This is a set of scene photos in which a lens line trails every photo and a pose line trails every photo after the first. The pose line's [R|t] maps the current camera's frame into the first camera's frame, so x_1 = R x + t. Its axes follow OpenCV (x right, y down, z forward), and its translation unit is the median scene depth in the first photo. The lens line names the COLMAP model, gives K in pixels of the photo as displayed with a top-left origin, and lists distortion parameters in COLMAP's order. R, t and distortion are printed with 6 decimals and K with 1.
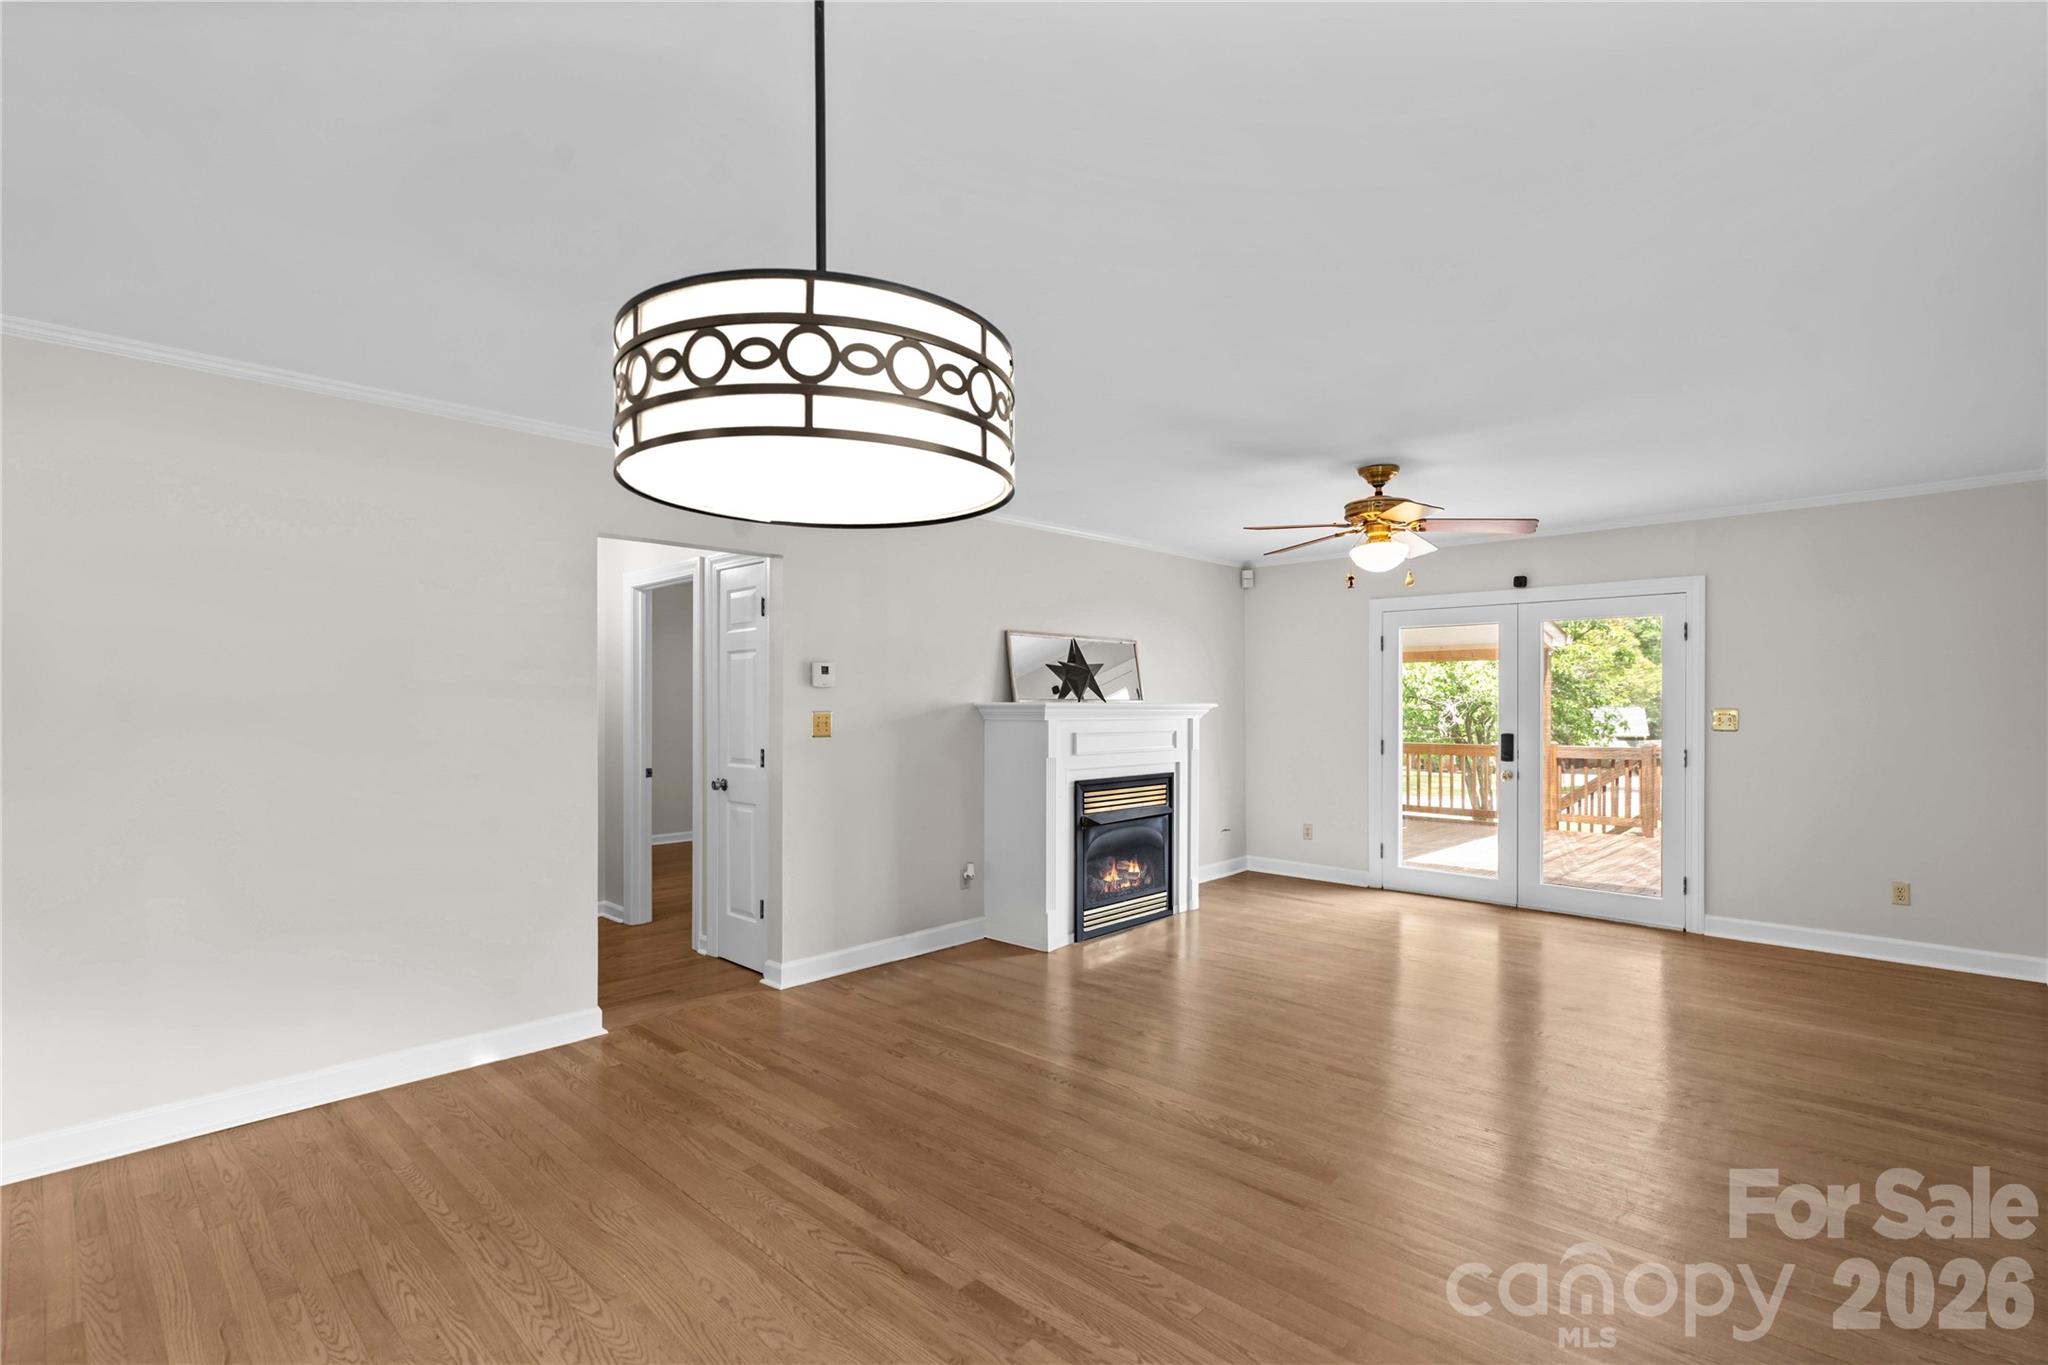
lens RADIAL K [[940.0, 0, 1017.3], [0, 940.0, 695.7], [0, 0, 1]] dist [-0.005360, 0.002854]
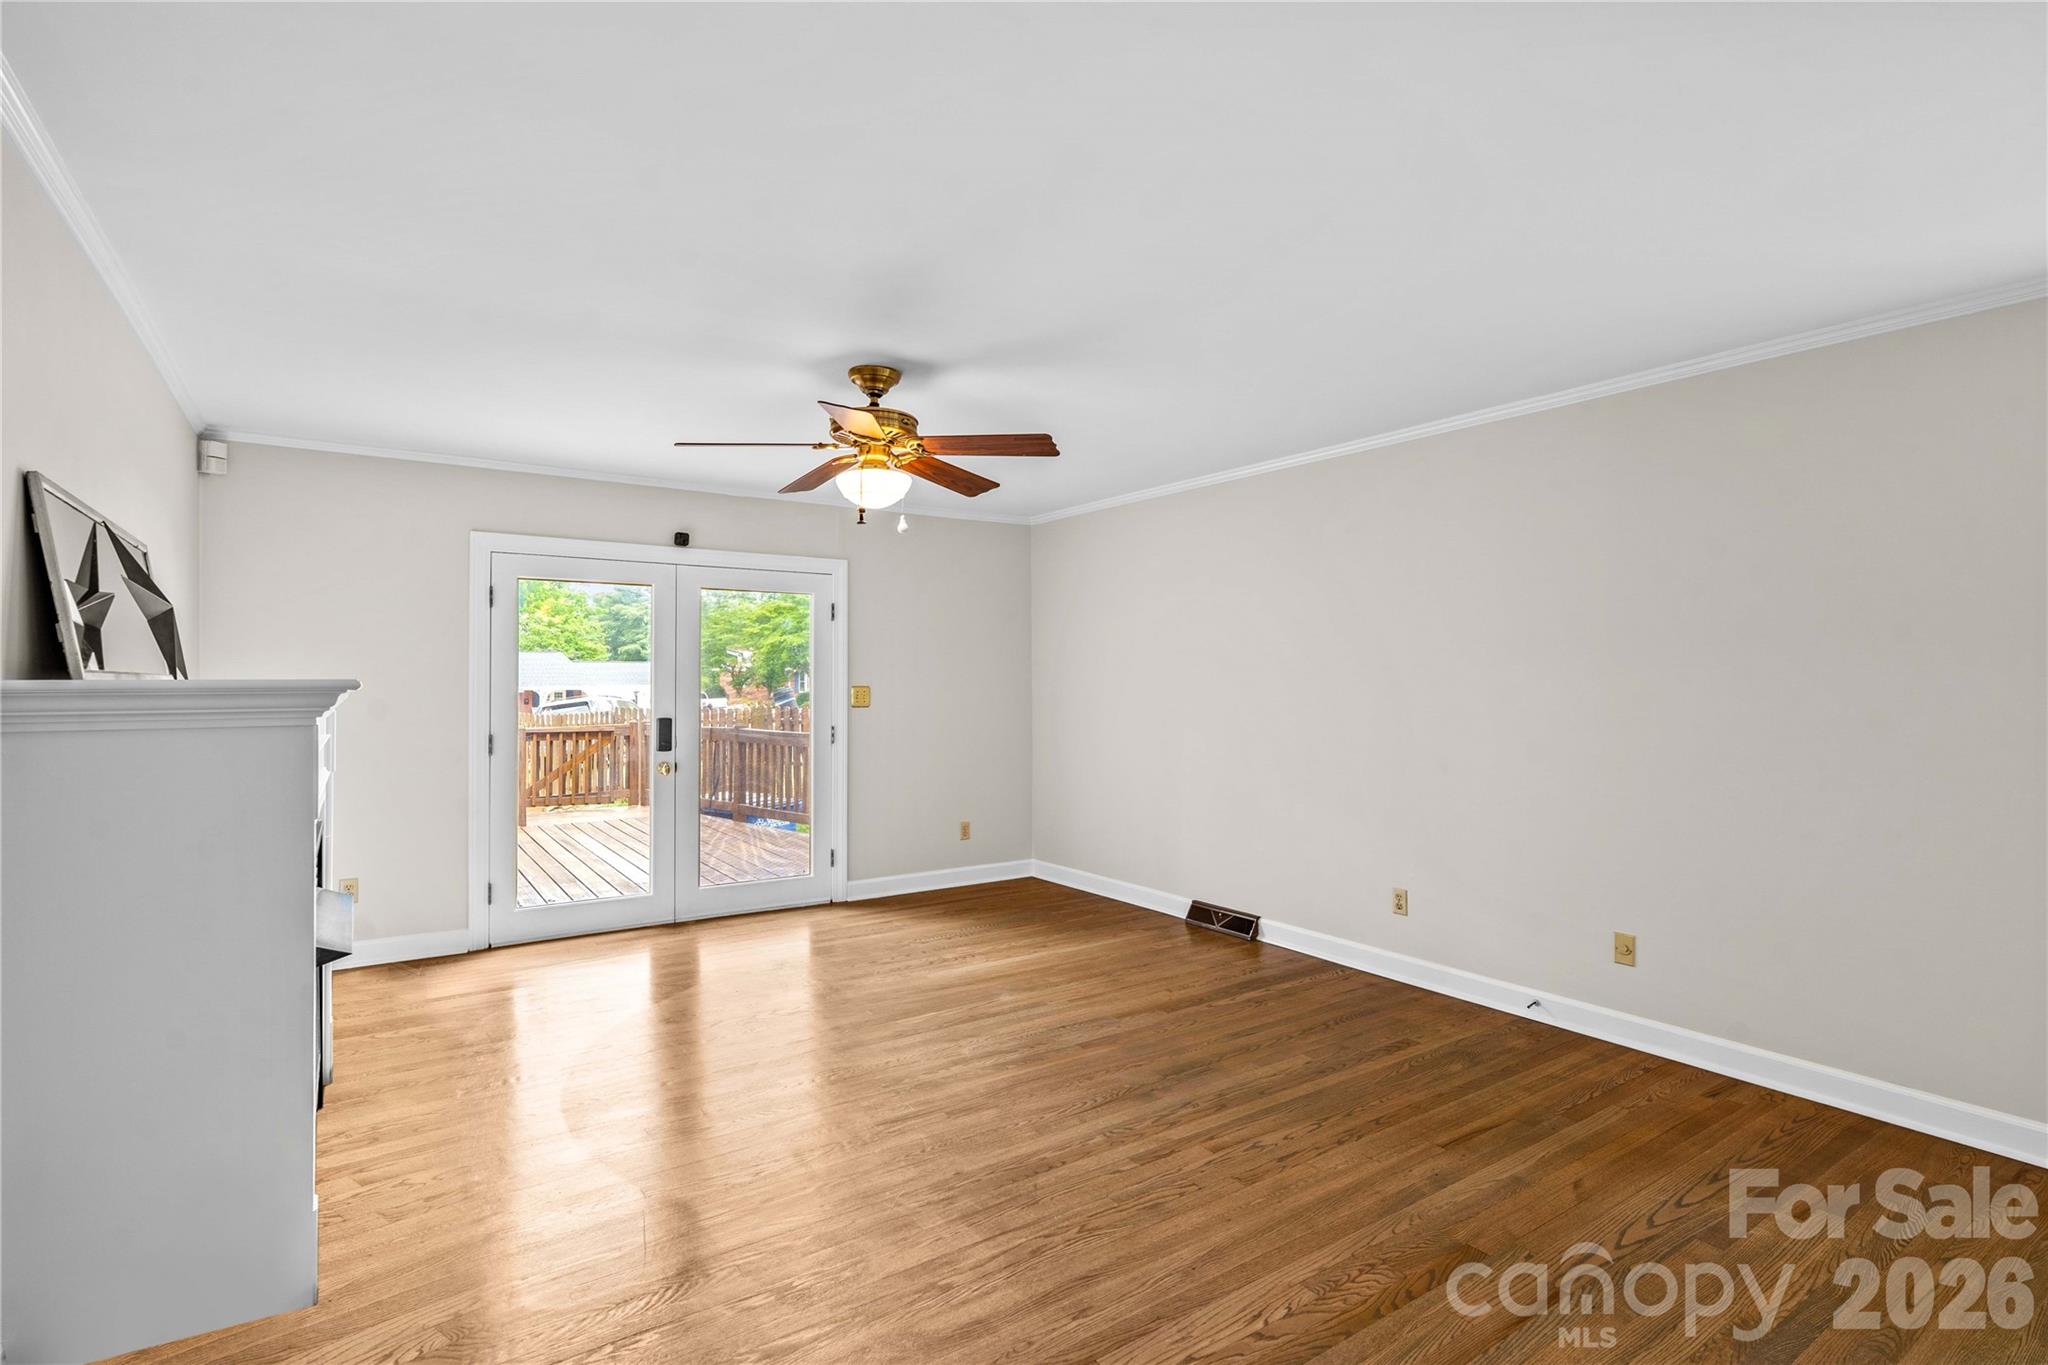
lens RADIAL K [[940.0, 0, 1012.1], [0, 940.0, 689.5], [0, 0, 1]] dist [-0.005360, 0.002854]
pose [[0.186383, -0.003887, 0.982470, -0.285691], [-0.015364, 0.999858, 0.006870, 0.004437], [-0.982357, -0.016375, 0.186297, 0.623998]]
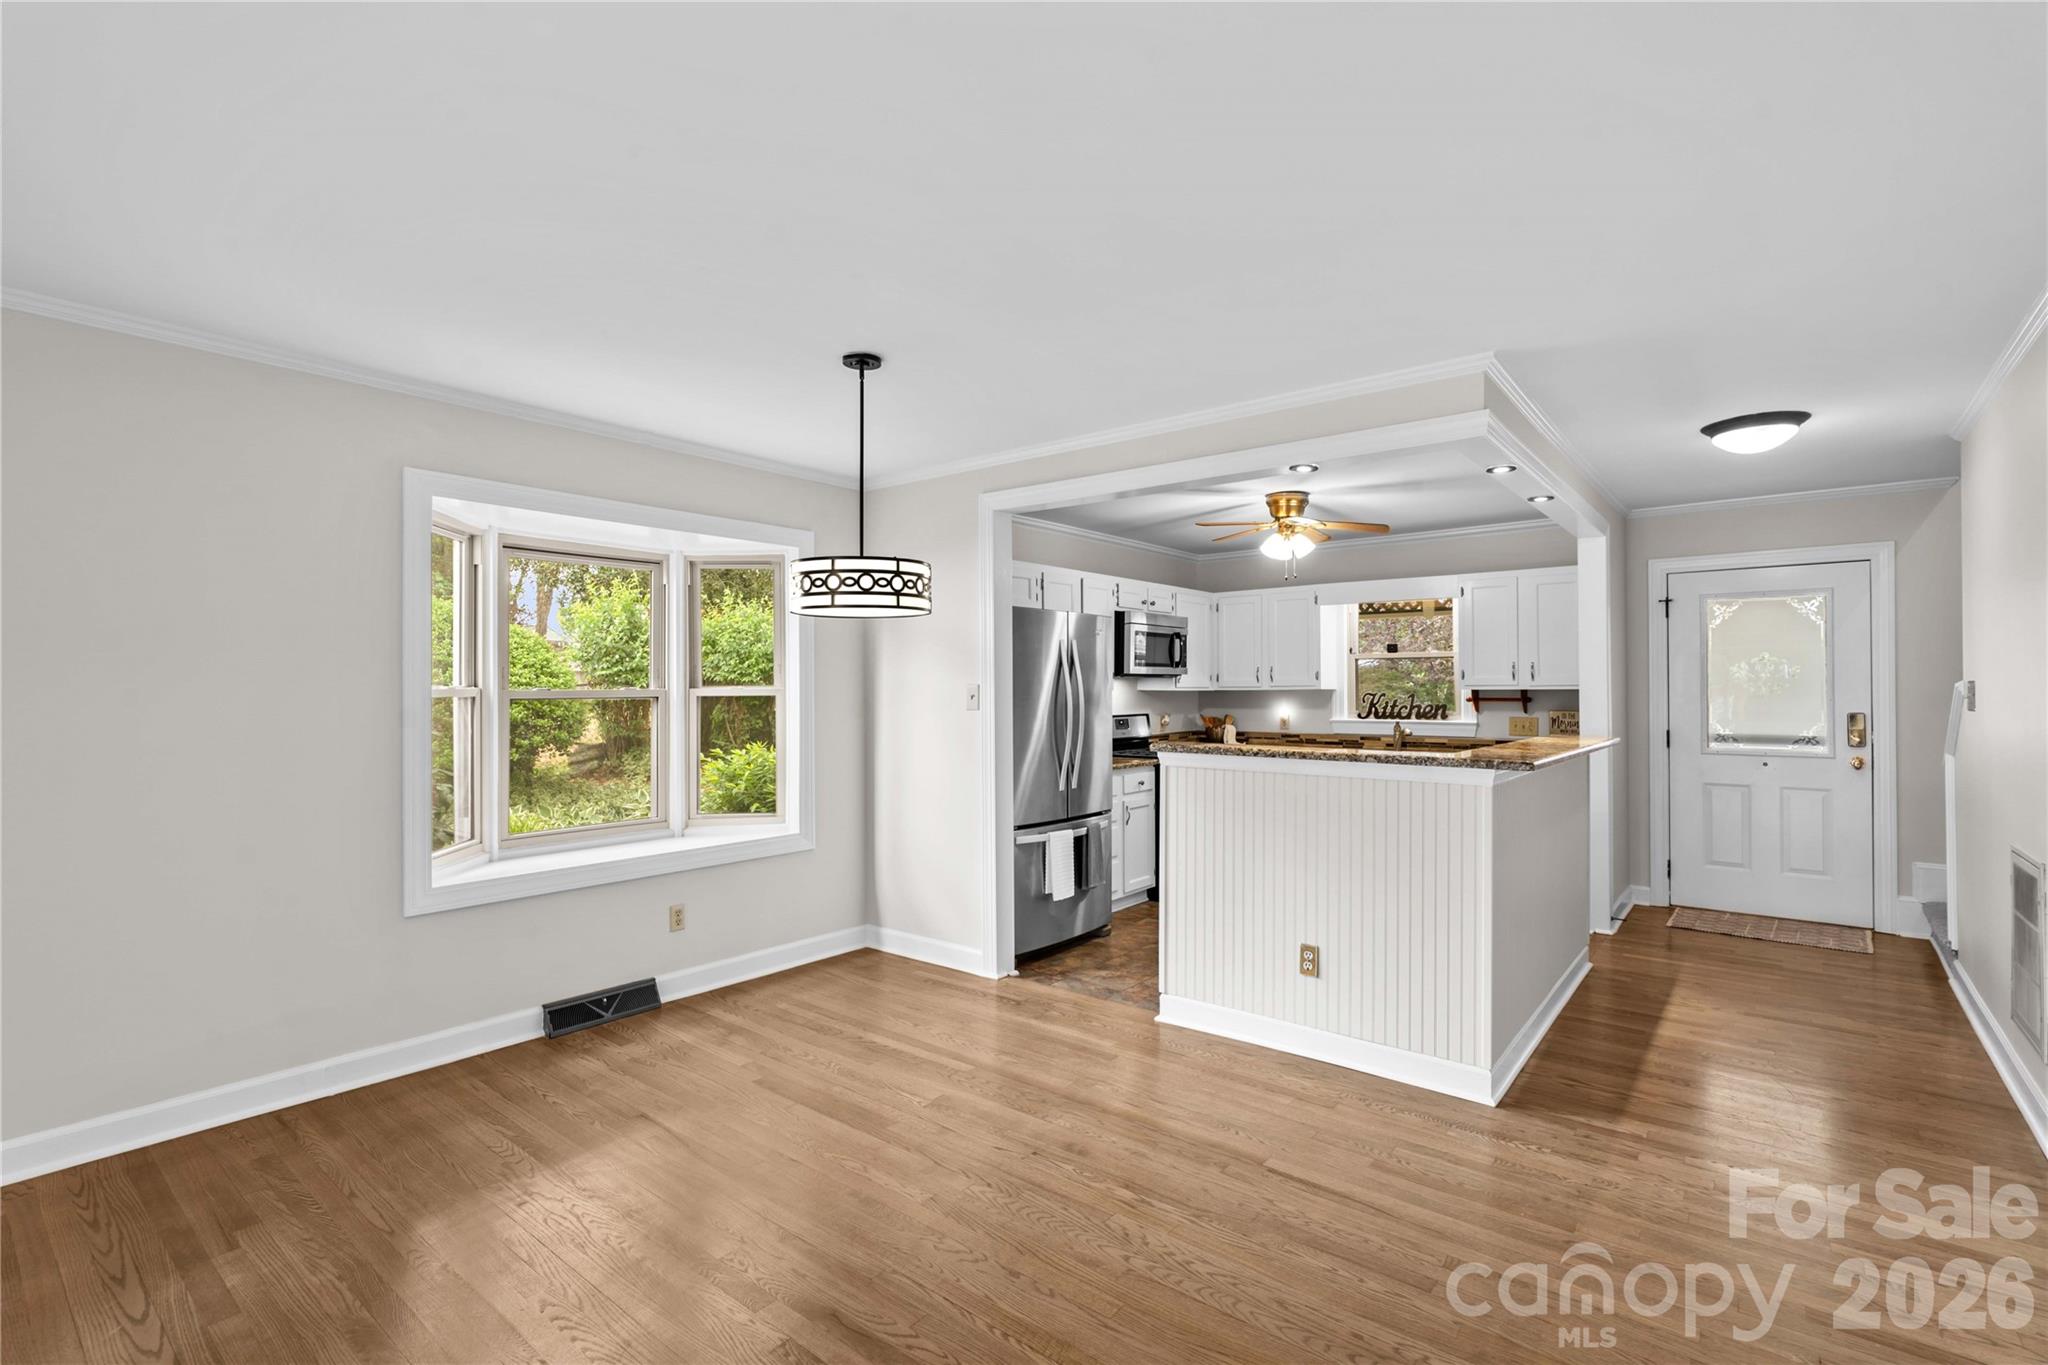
lens RADIAL K [[940.0, 0, 1033.9], [0, 940.0, 679.5], [0, 0, 1]] dist [-0.005360, 0.002854]
pose [[-0.995824, 0.005736, -0.091114, -0.096377], [0.008036, 0.999658, -0.024895, 0.004068], [0.090940, -0.025523, -0.995529, 0.818615]]
